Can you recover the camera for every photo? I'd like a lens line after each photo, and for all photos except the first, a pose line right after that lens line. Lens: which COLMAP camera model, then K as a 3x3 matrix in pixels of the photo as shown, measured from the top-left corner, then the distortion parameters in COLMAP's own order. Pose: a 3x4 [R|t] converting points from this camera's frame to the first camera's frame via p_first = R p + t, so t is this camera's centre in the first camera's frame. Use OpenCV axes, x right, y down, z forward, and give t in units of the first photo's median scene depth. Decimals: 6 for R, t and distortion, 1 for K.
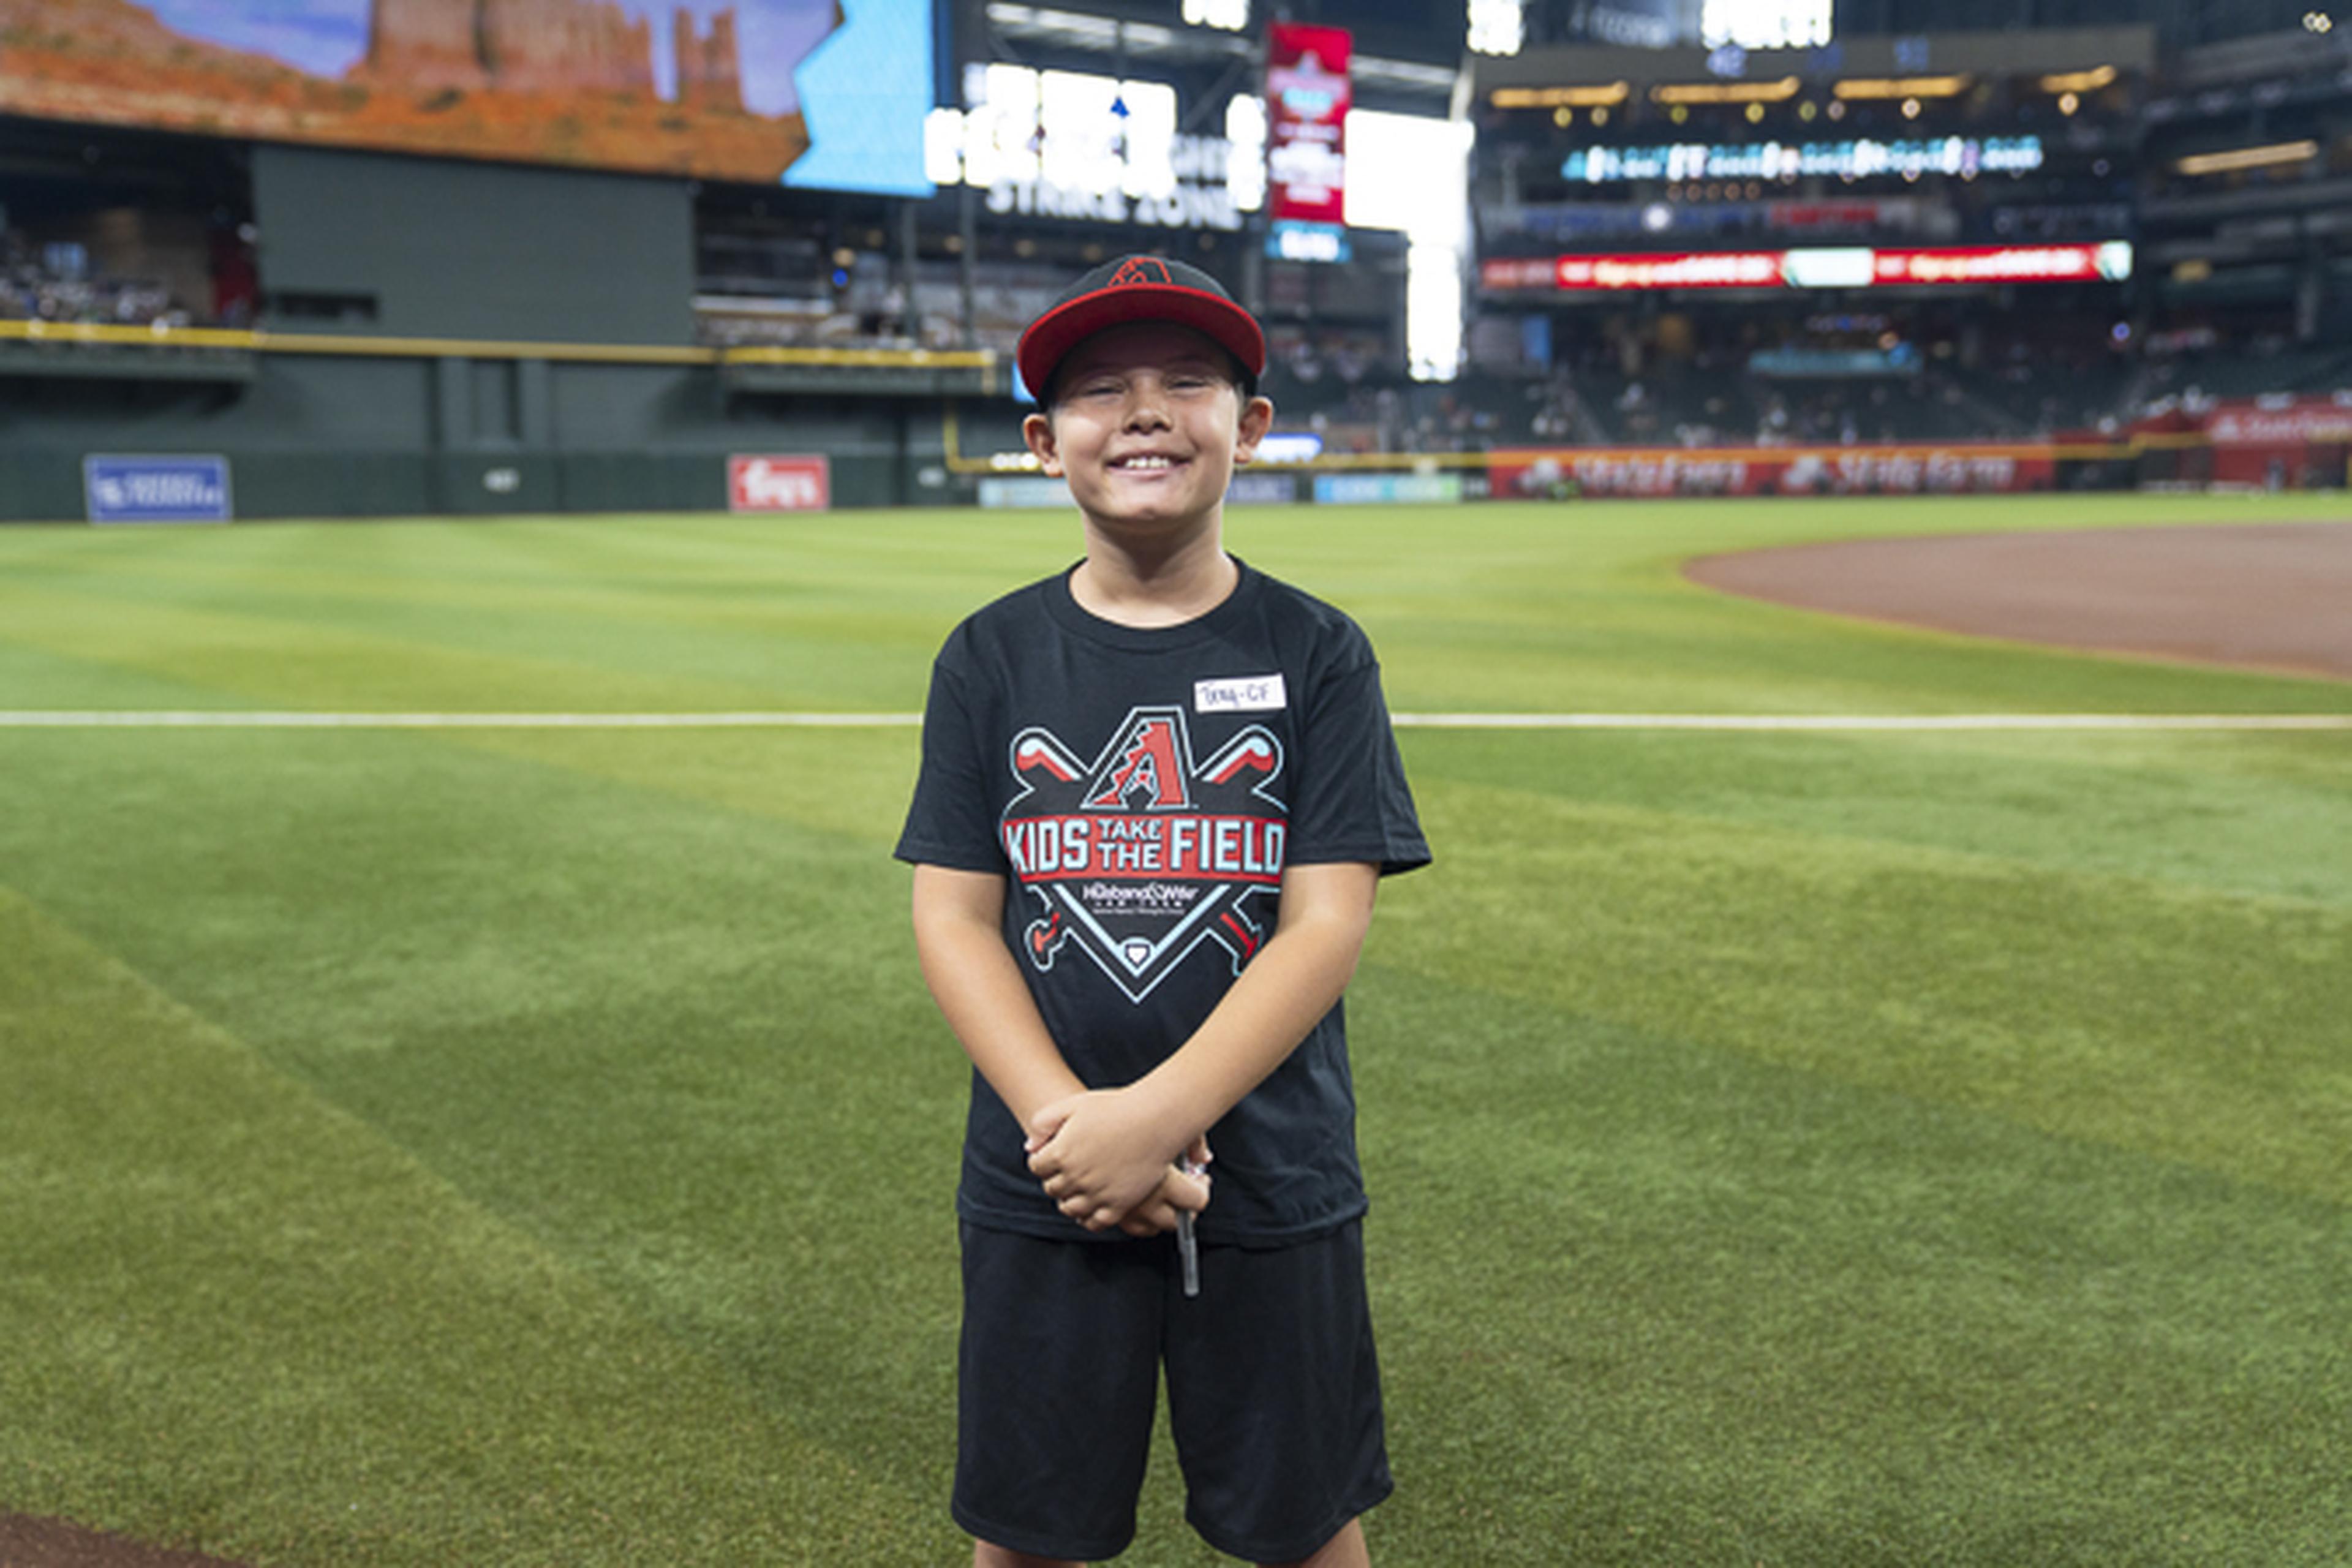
lens RADIAL K [[2217.6, 0, 1176.0], [0, 2217.6, 784.0], [0, 0, 1]] dist [-0.051065, 0.193509]
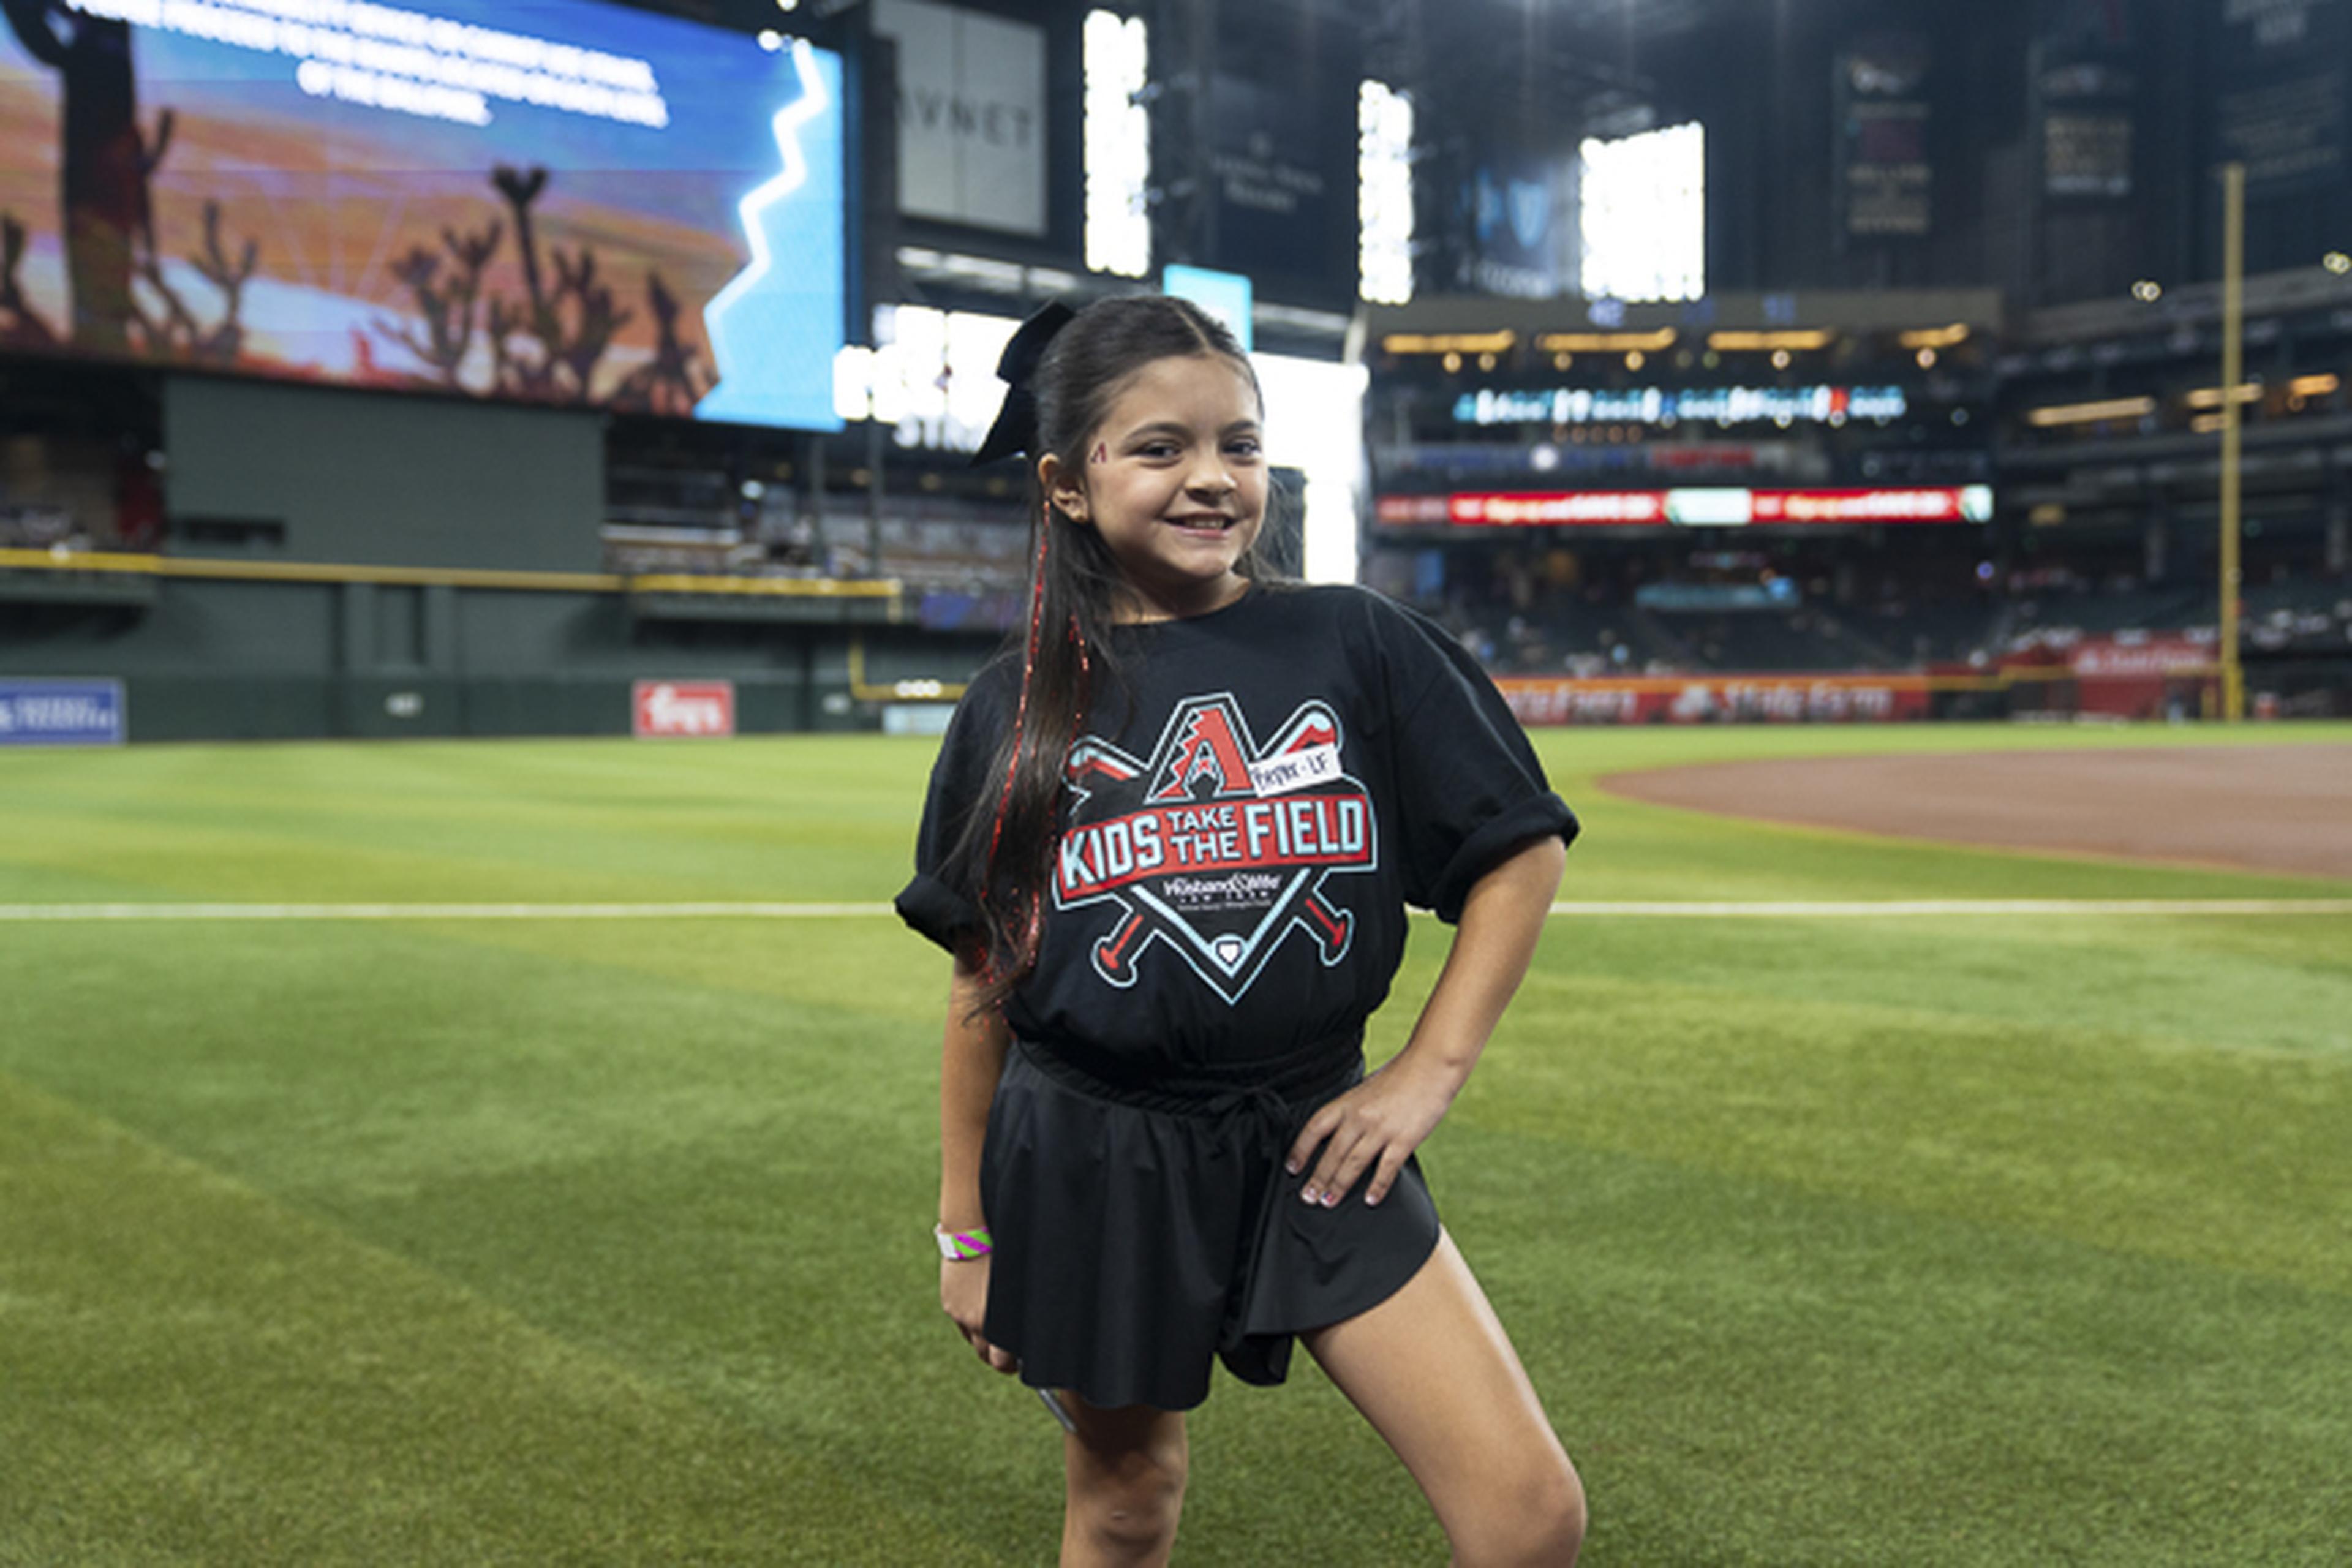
lens RADIAL K [[2207.2, 0, 1183.0], [0, 2207.2, 779.0], [0, 0, 1]] dist [-0.053222, 0.192145]
pose [[0.998662, 0.001583, 0.051681, -0.057285], [0.003947, 0.994281, -0.106721, 0.035678], [-0.051555, 0.106783, 0.992945, 0.000189]]
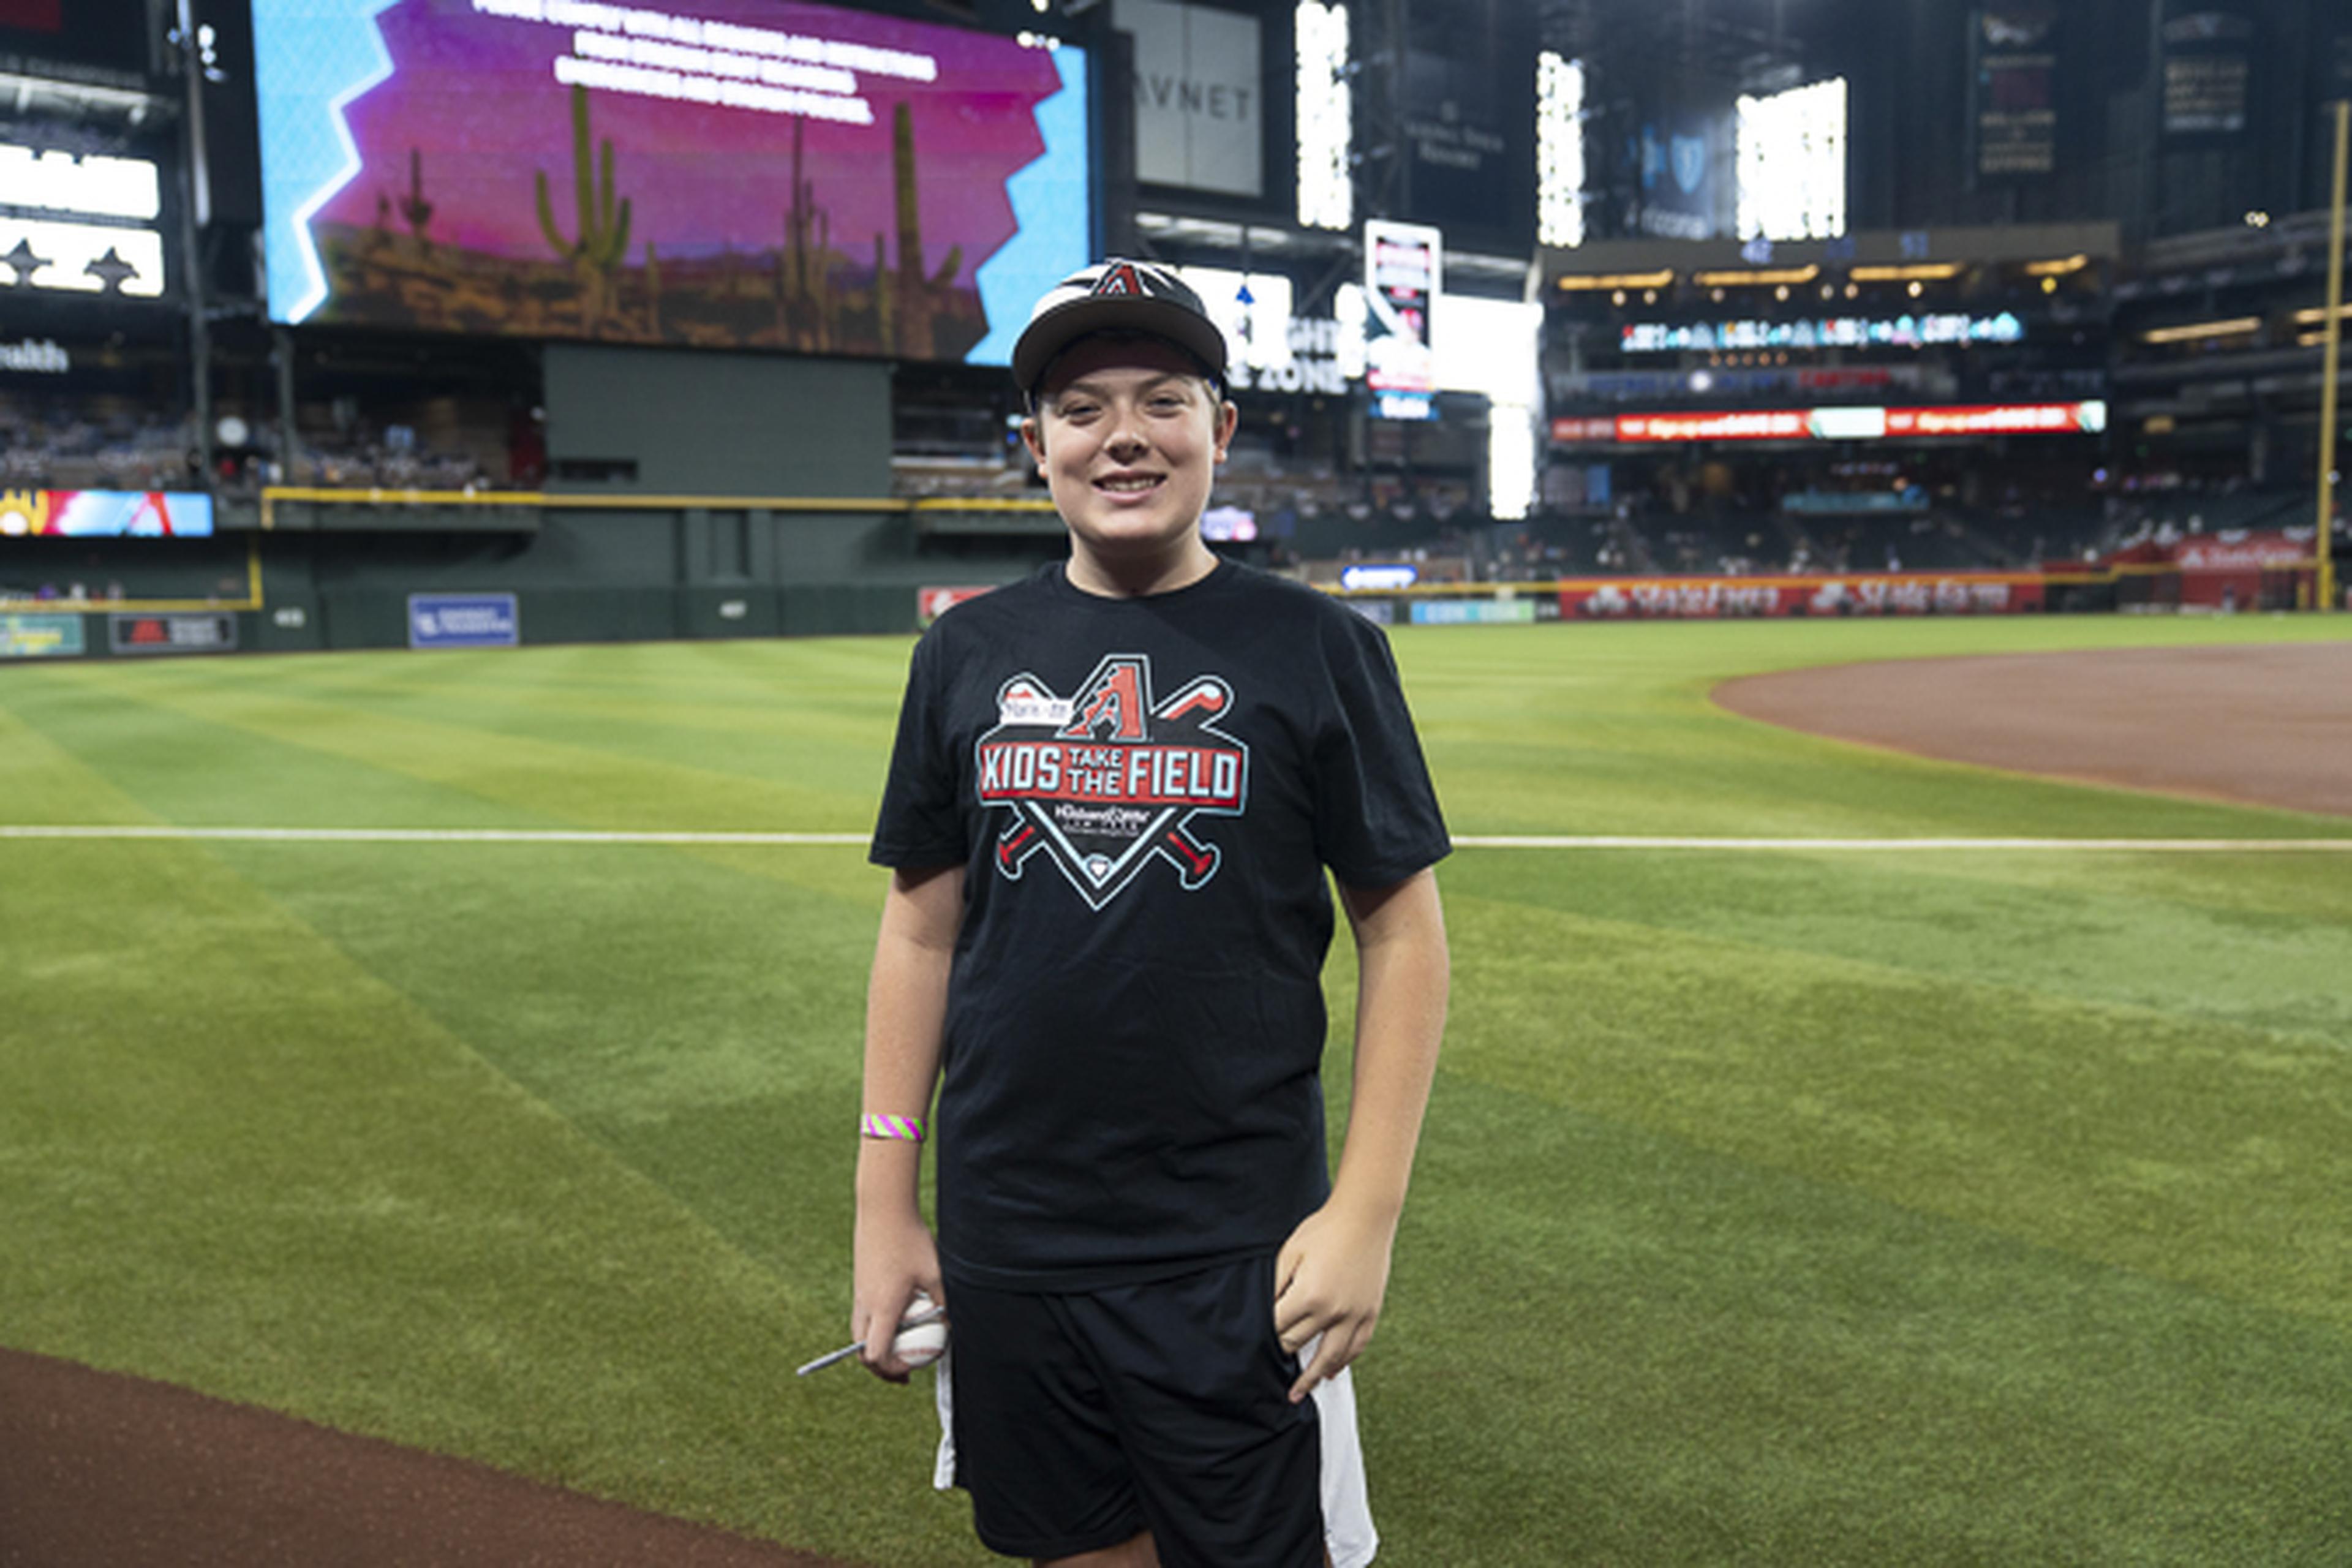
lens RADIAL K [[1898.8, 0, 1172.4], [0, 1898.8, 774.1], [0, 0, 1]] dist [-0.103173, 0.144720]
pose [[0.997863, -0.000412, -0.065333, 0.023201], [-0.002416, 0.999063, -0.043214, -0.036762], [0.065290, 0.043279, 0.996927, -0.112615]]
